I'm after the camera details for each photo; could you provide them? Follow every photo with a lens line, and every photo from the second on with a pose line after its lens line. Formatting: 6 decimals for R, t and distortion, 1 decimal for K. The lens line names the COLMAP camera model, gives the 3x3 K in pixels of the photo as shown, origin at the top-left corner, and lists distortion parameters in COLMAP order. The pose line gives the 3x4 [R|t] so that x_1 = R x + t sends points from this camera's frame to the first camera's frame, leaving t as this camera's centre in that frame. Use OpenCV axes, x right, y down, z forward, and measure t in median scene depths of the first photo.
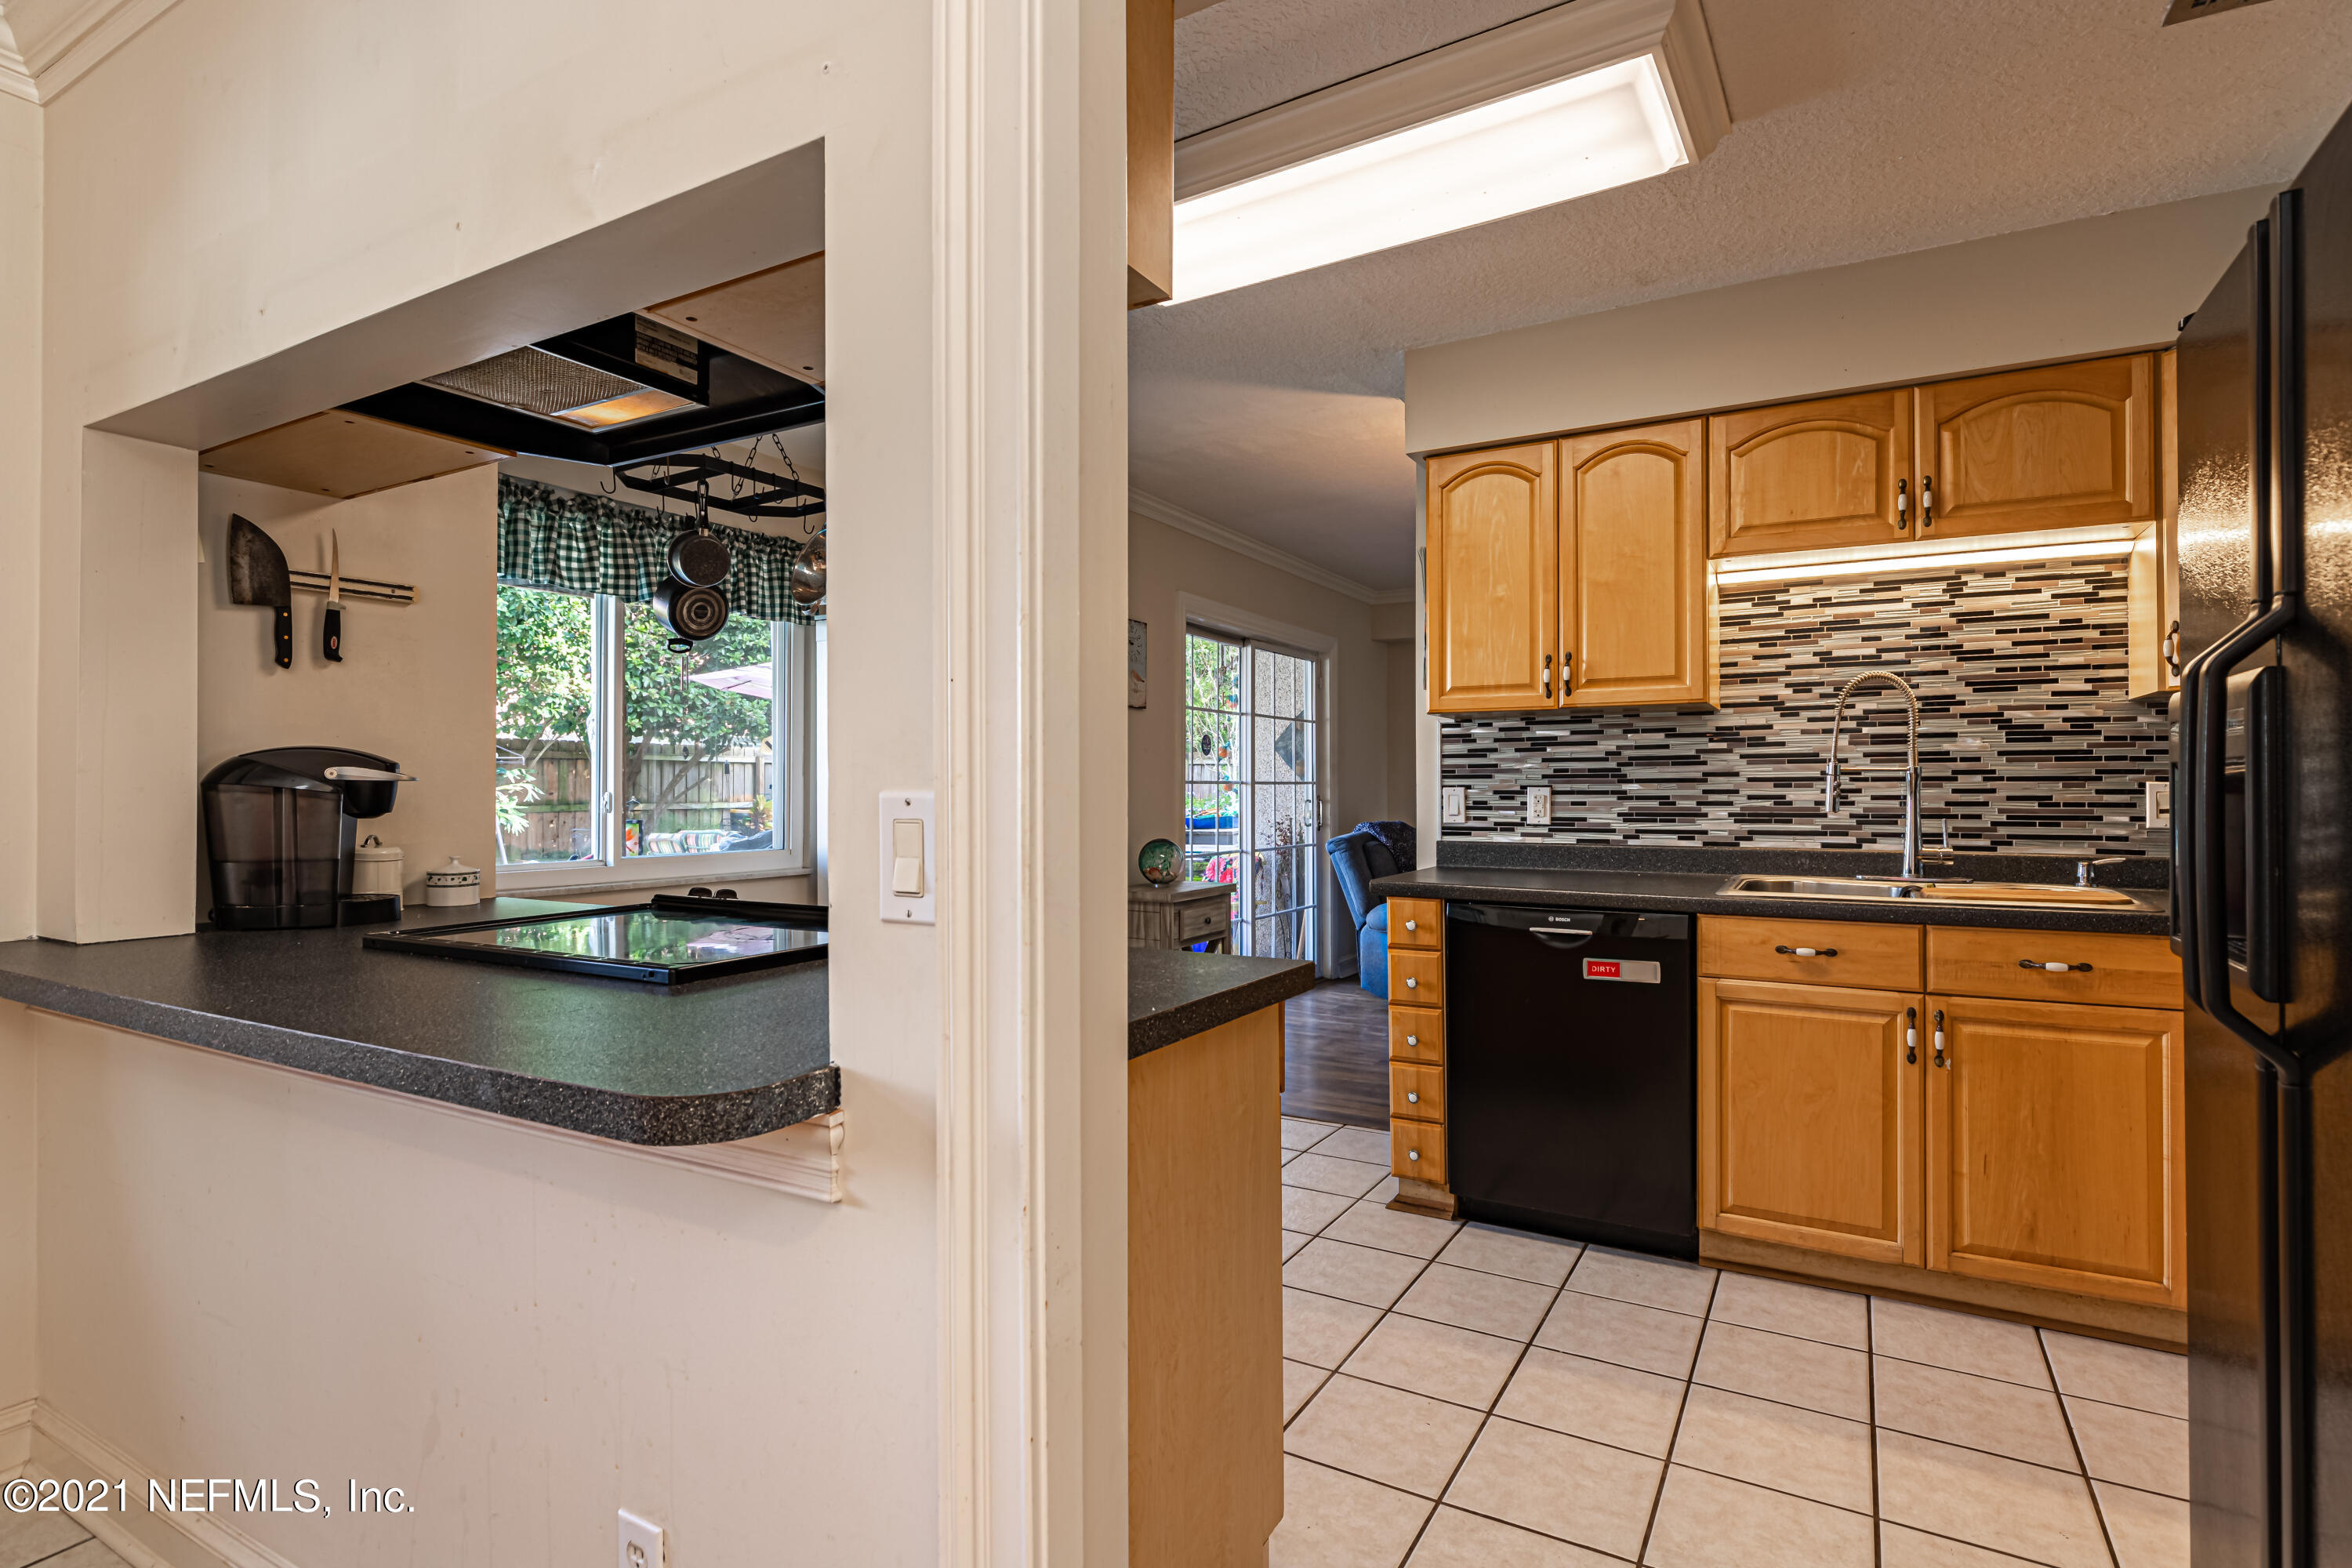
lens RADIAL K [[1152.1, 0, 1173.5], [0, 1152.1, 776.5], [0, 0, 1]] dist [-0.000931, -0.000250]
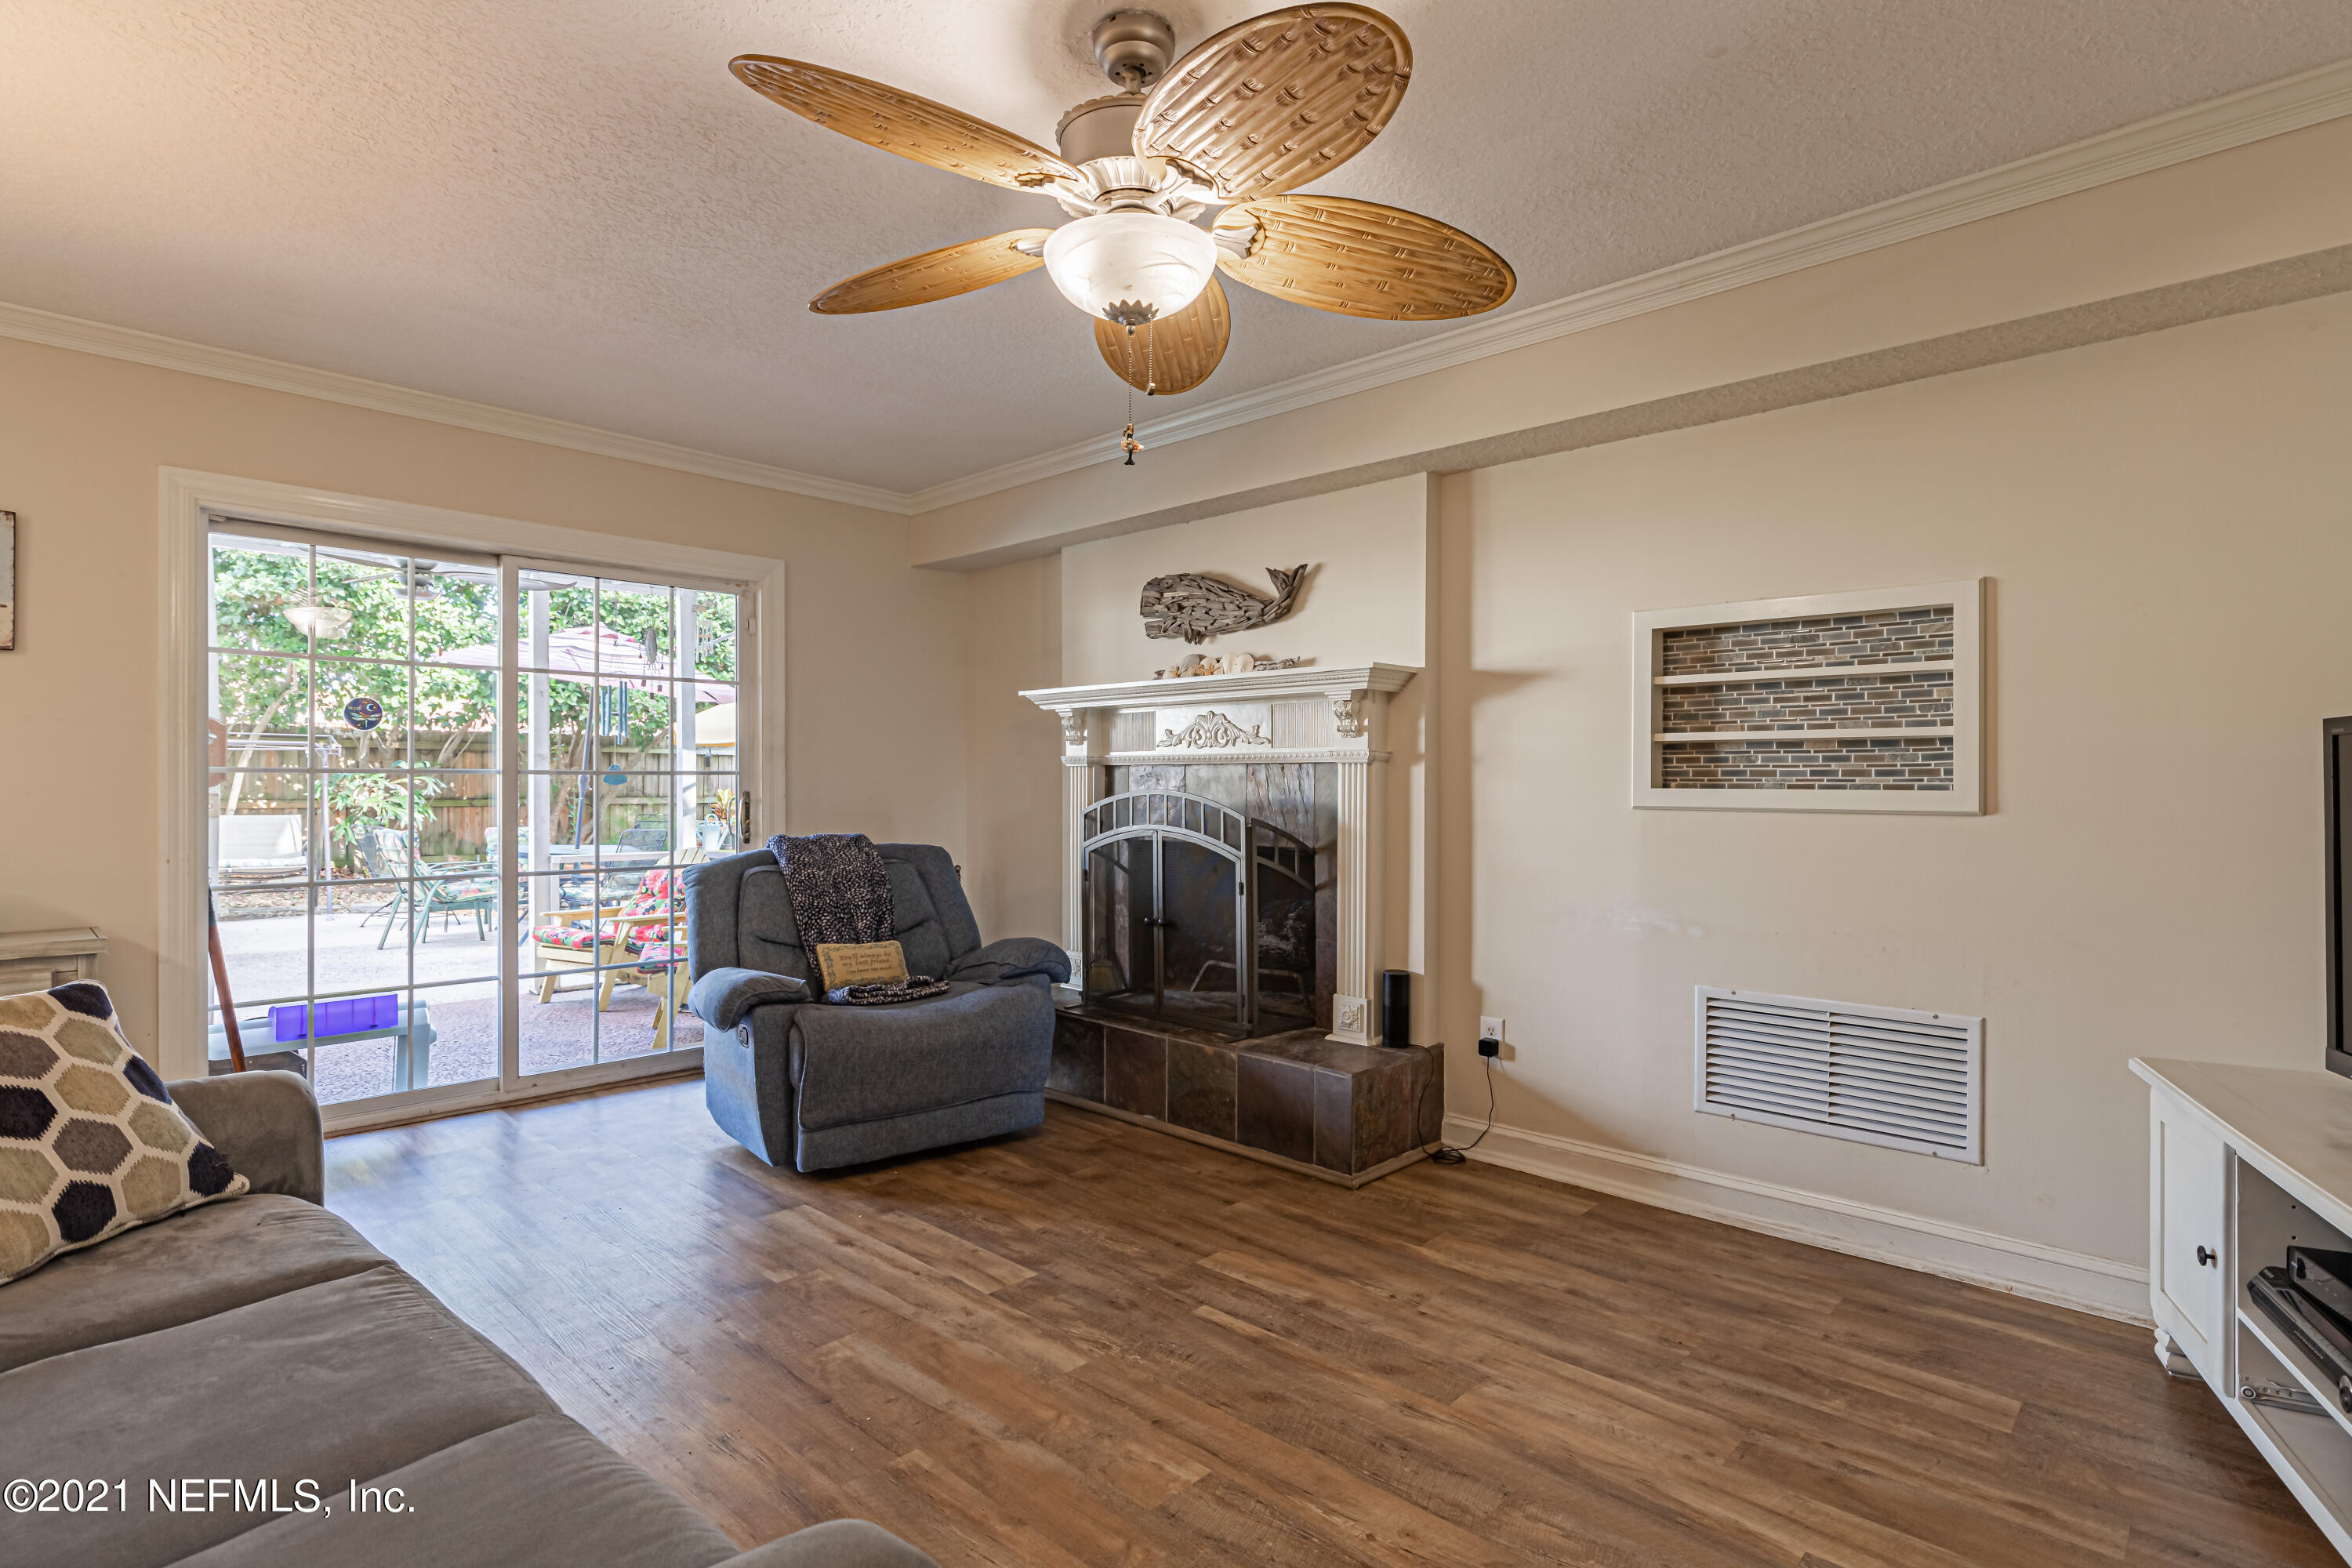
lens RADIAL K [[1152.1, 0, 1187.2], [0, 1152.1, 779.7], [0, 0, 1]] dist [-0.000931, -0.000250]
pose [[0.972785, 0.001306, -0.231705, 1.076682], [-0.000042, 0.999985, 0.005459, 0.012236], [0.231709, -0.005300, 0.972771, 0.804272]]
